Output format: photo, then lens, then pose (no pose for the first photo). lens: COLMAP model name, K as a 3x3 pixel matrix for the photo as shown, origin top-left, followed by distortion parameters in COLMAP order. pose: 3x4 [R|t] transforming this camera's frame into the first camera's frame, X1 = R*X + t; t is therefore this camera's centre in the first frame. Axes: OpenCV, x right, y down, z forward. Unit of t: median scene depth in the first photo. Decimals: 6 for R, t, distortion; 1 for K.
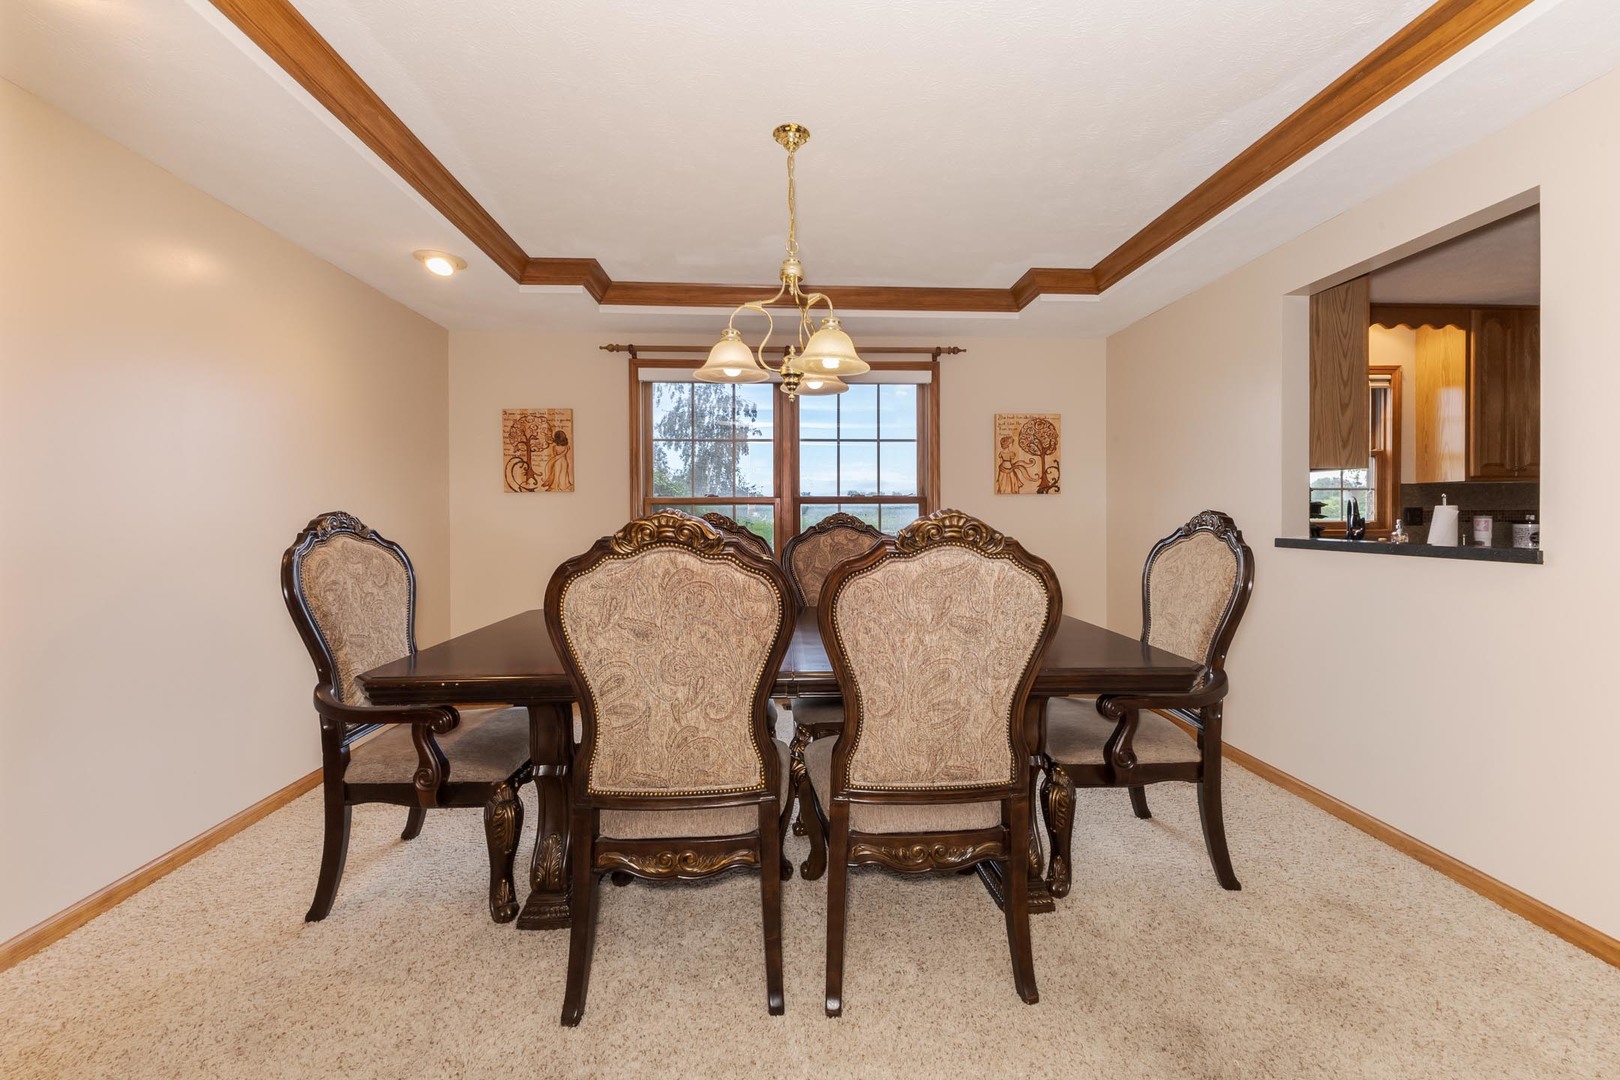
lens RADIAL K [[646.2, 0, 831.1], [0, 646.2, 520.3], [0, 0, 1]] dist [0.000899, 0.000016]
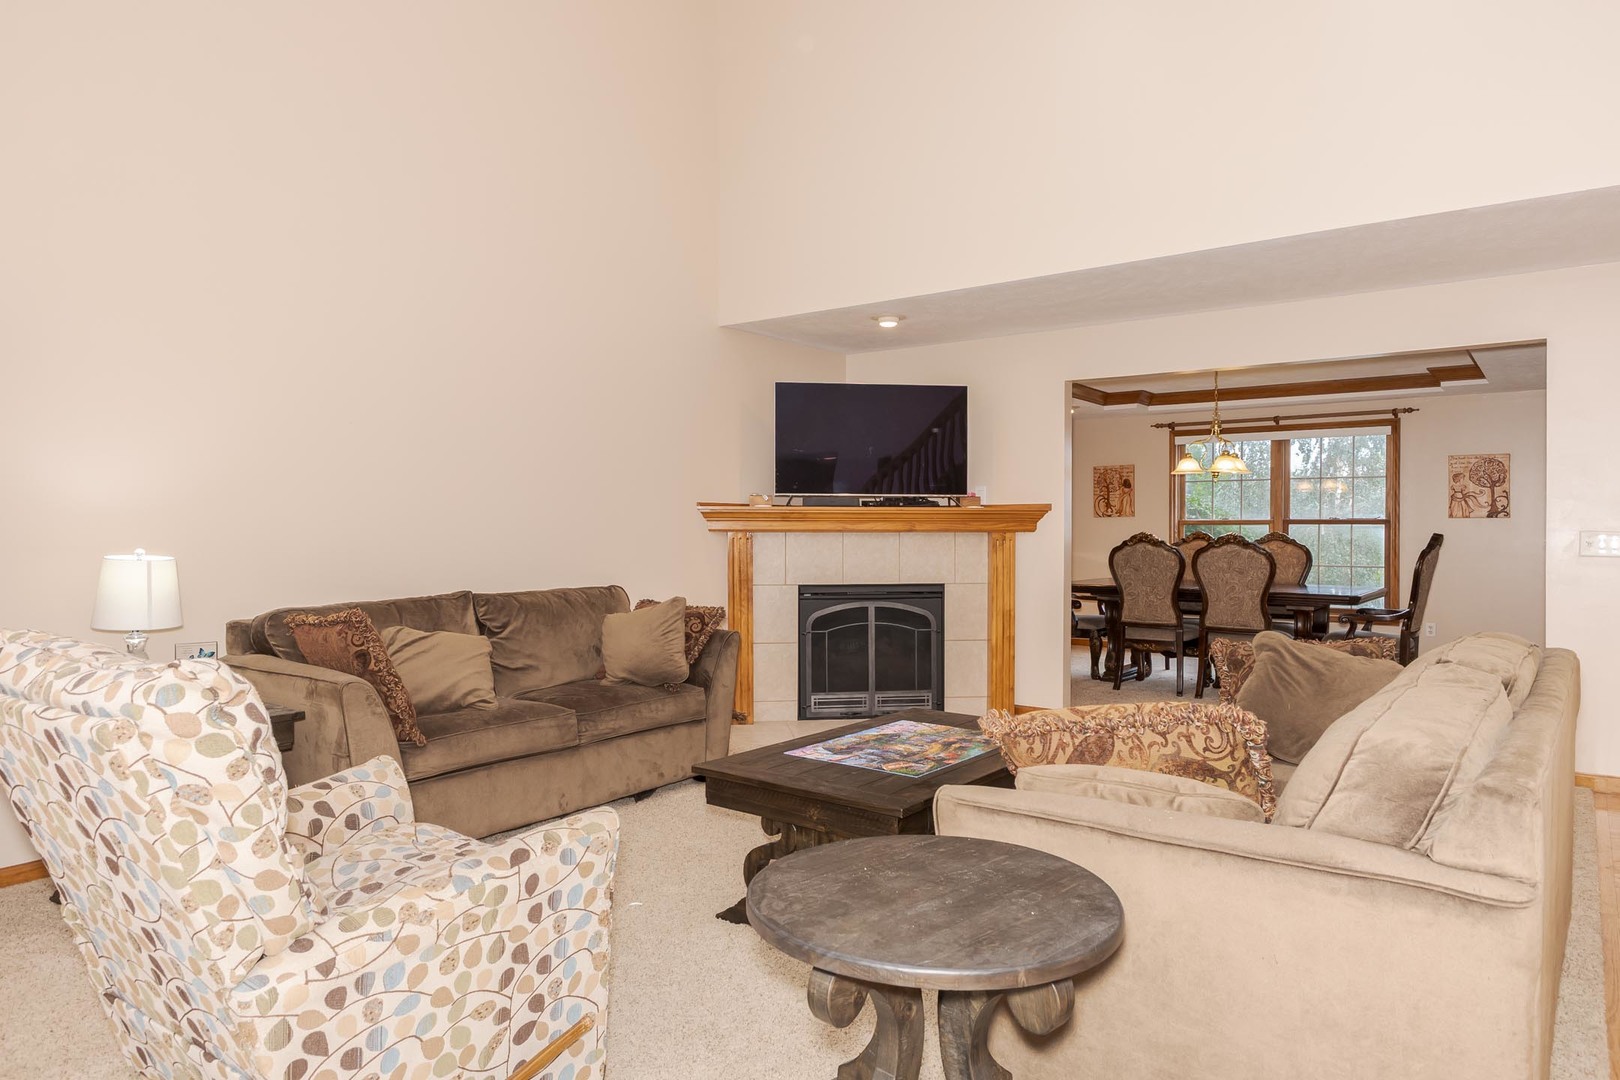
lens RADIAL K [[1016.2, 0, 809.0], [0, 1016.2, 530.3], [0, 0, 1]] dist [-0.004459, -0.001572]
pose [[0.744483, 0.008446, -0.667588, 0.671409], [-0.009996, 0.999949, 0.001504, -0.006388], [0.667567, 0.005553, 0.744529, -1.389037]]
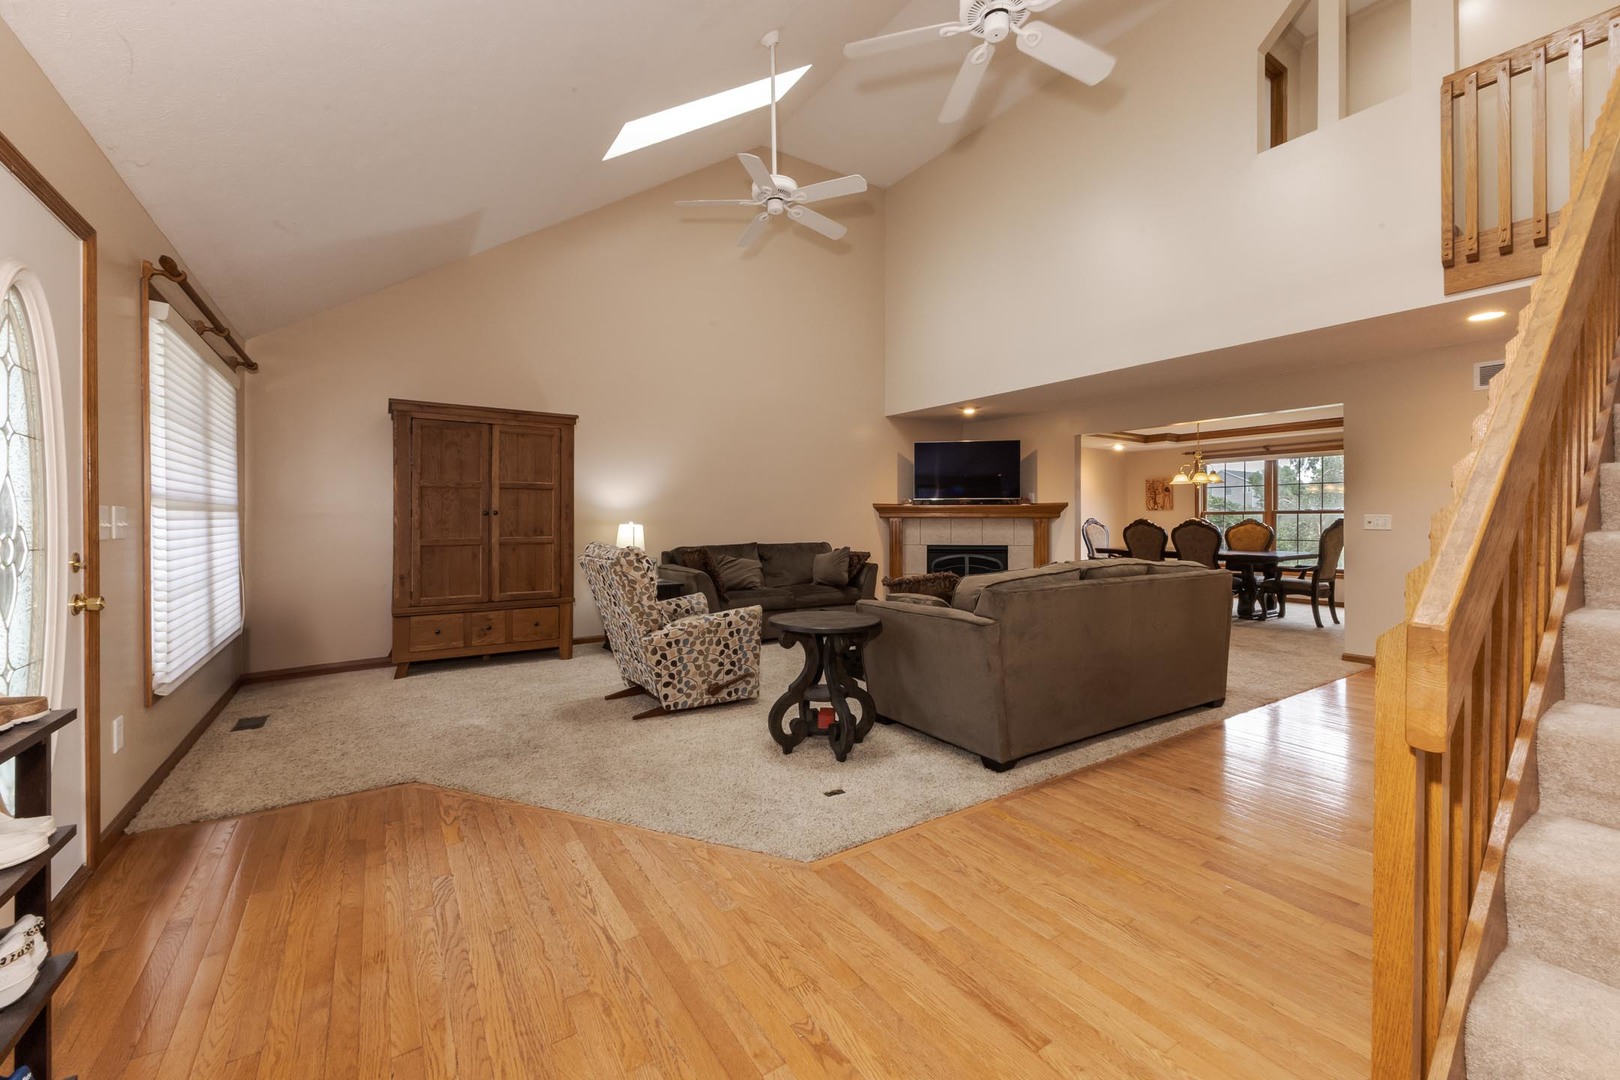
lens RADIAL K [[646.2, 0, 831.1], [0, 646.2, 520.3], [0, 0, 1]] dist [0.000899, 0.000016]
pose [[0.506162, 0.005676, -0.862420, 1.133795], [-0.007771, 0.999968, 0.002020, 0.003134], [0.862404, 0.005679, 0.506190, -1.473226]]
